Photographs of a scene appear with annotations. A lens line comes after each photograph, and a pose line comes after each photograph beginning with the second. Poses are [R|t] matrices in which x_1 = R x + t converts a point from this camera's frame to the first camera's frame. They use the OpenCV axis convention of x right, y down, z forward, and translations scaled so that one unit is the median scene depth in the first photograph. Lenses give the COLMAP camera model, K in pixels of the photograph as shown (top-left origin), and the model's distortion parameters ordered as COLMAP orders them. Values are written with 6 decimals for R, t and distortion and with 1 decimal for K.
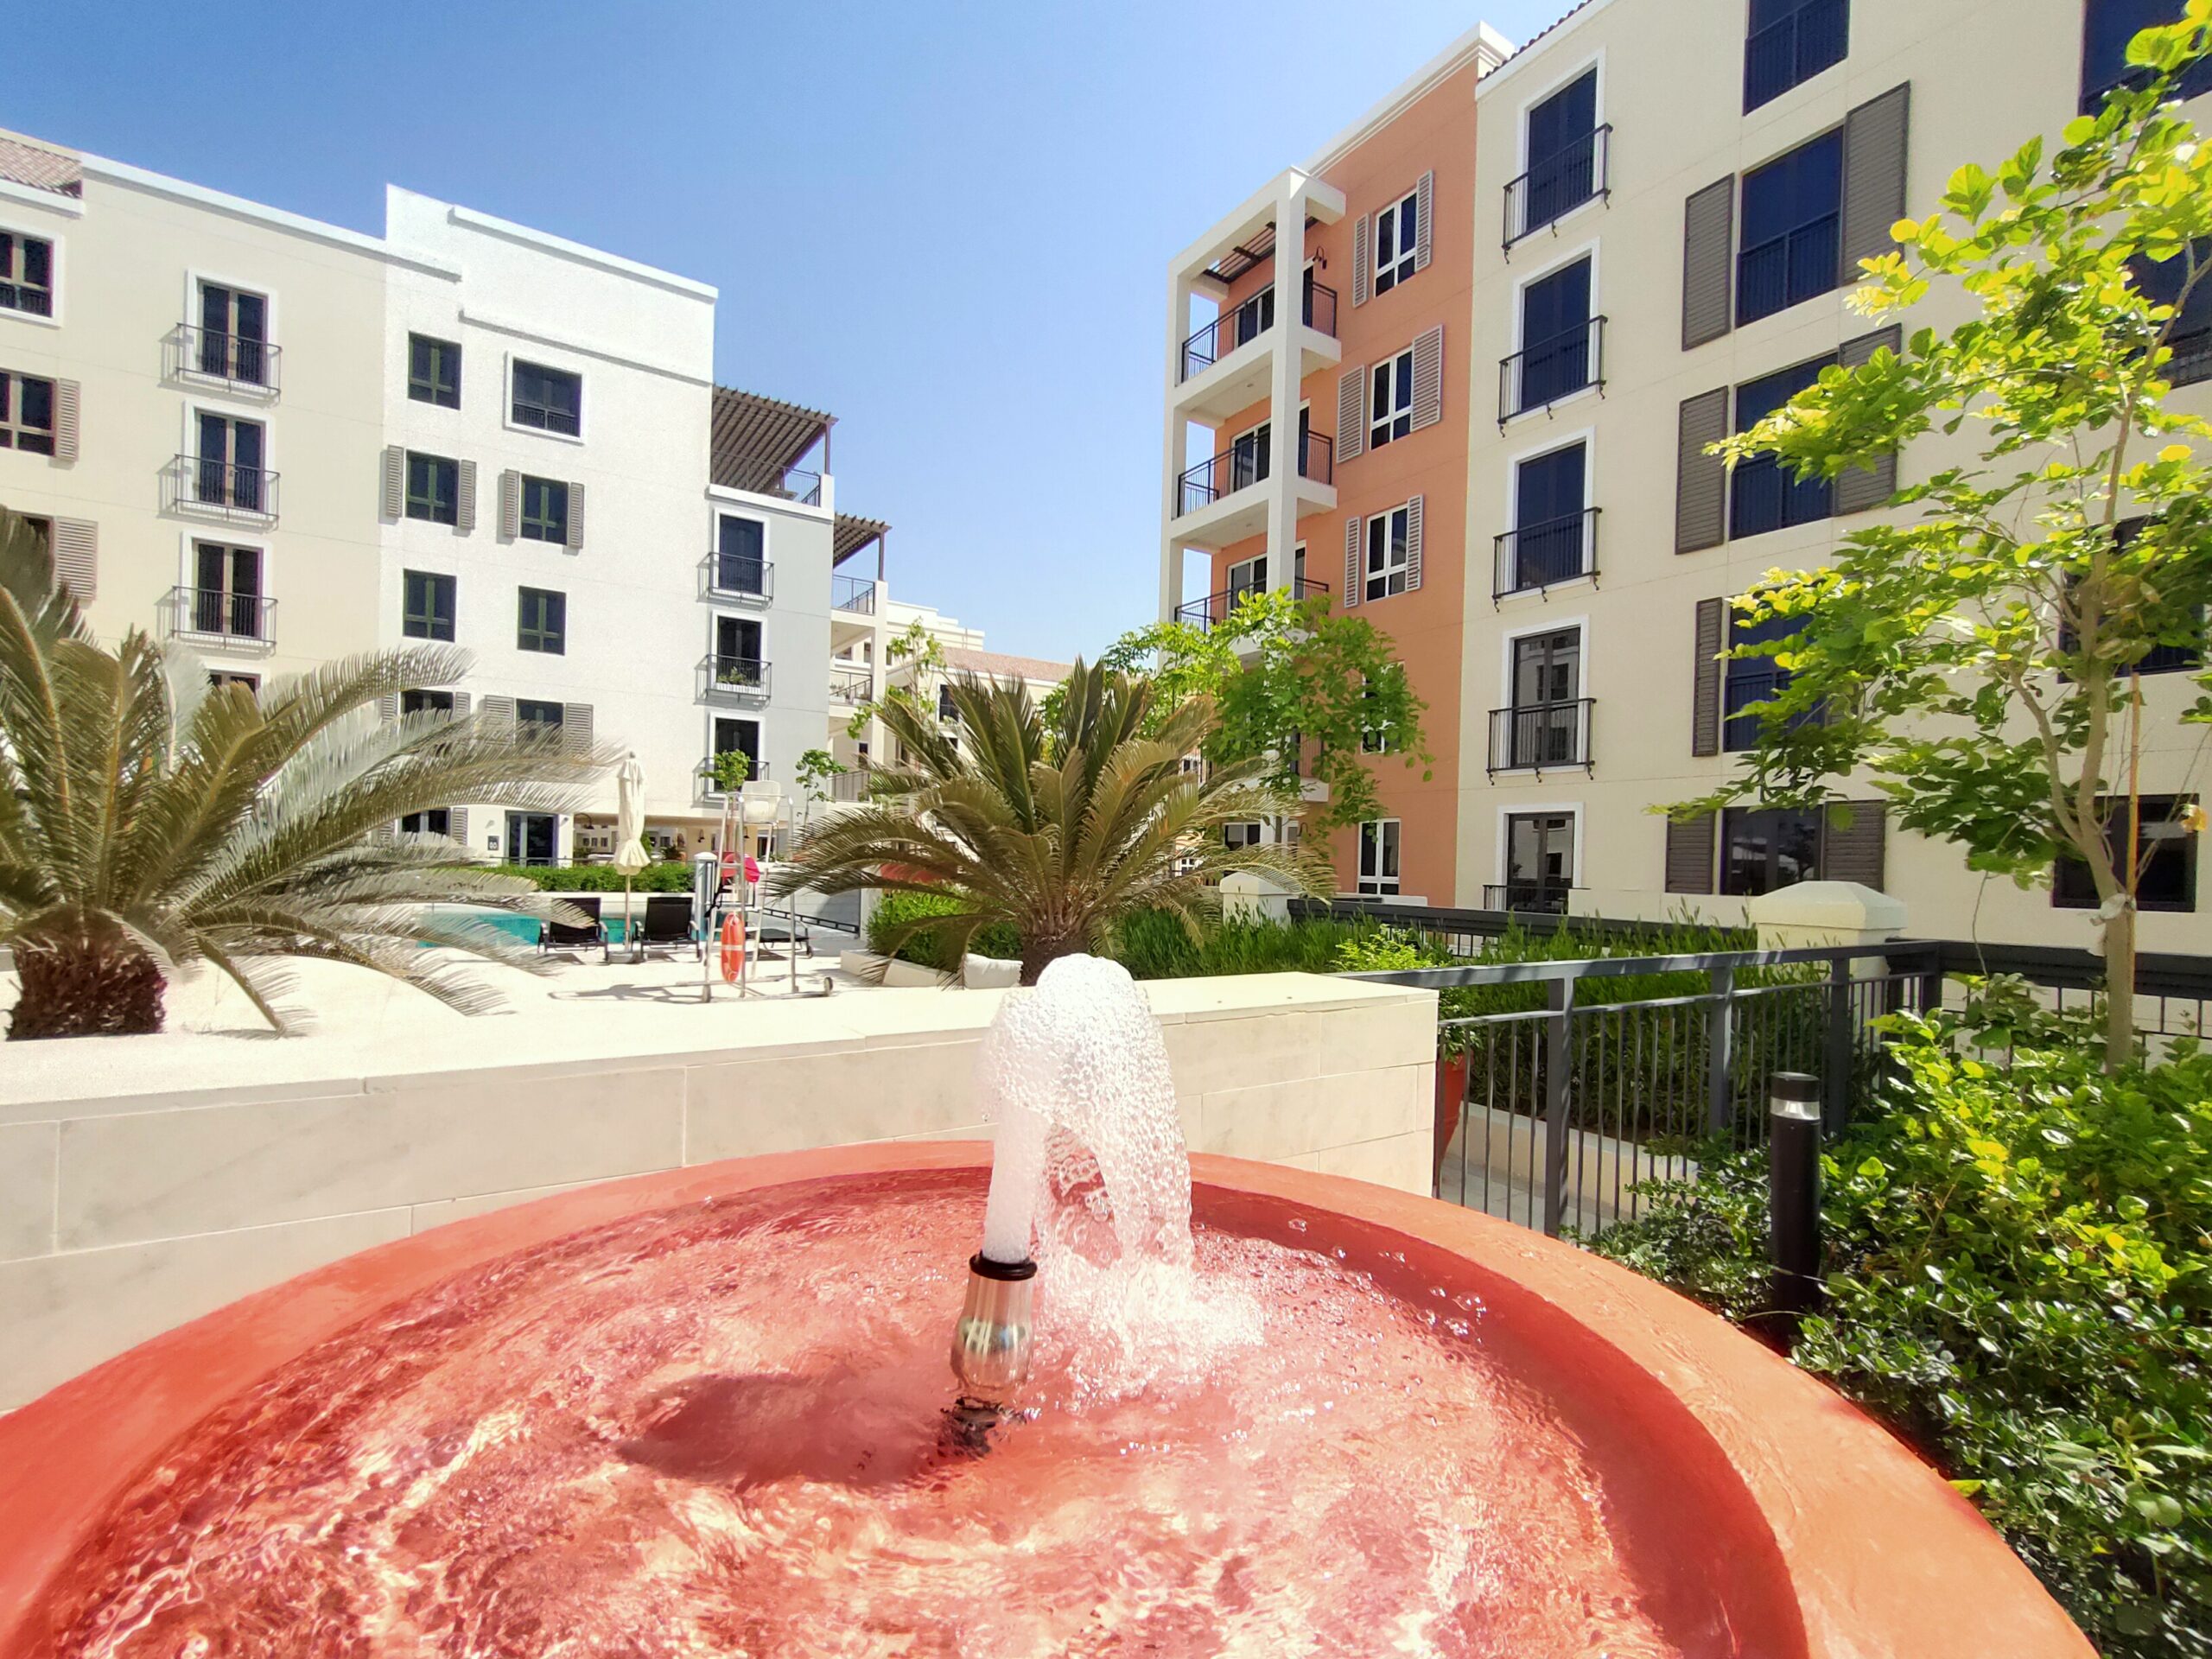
lens RADIAL K [[1012.6, 0, 1102.0], [0, 1012.6, 821.3], [0, 0, 1]] dist [-0.001045, 0.000189]
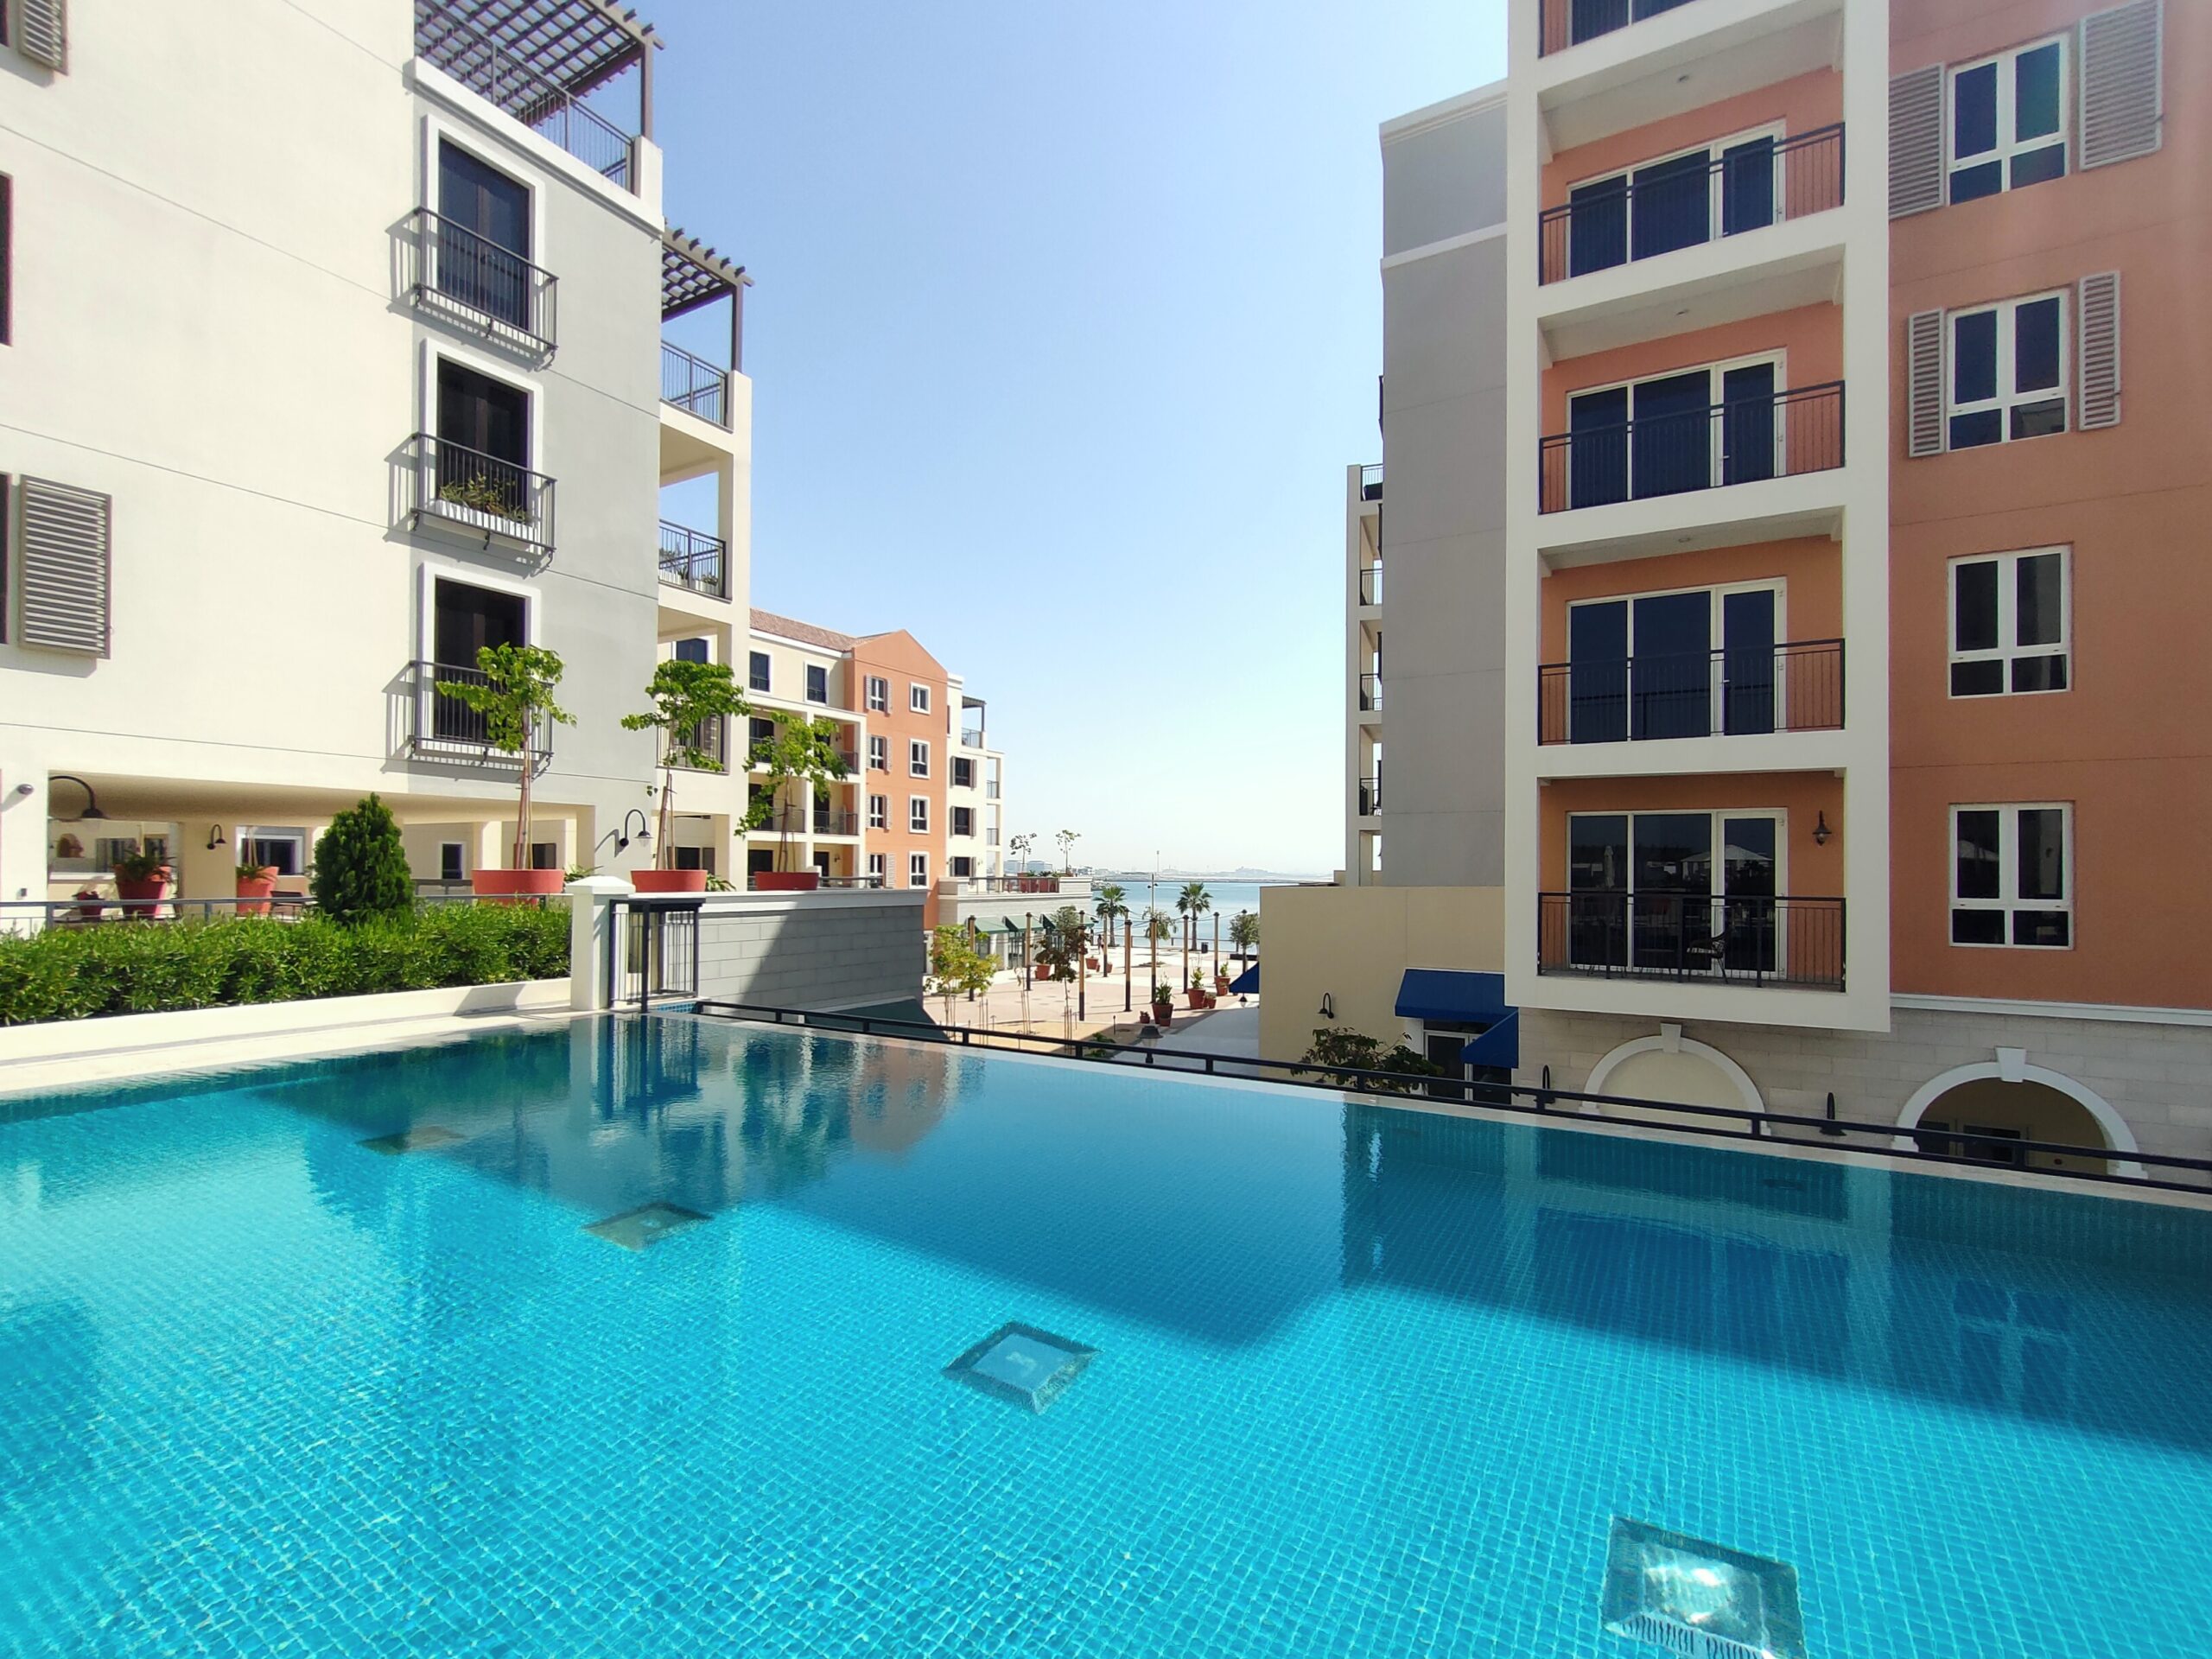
lens RADIAL K [[1012.6, 0, 1110.5], [0, 1012.6, 845.1], [0, 0, 1]] dist [-0.001045, 0.000189]
pose [[0.895775, -0.006505, 0.444461, -0.312672], [-0.004317, 0.999718, 0.023332, 0.007064], [-0.444487, -0.022819, 0.895494, 0.451474]]
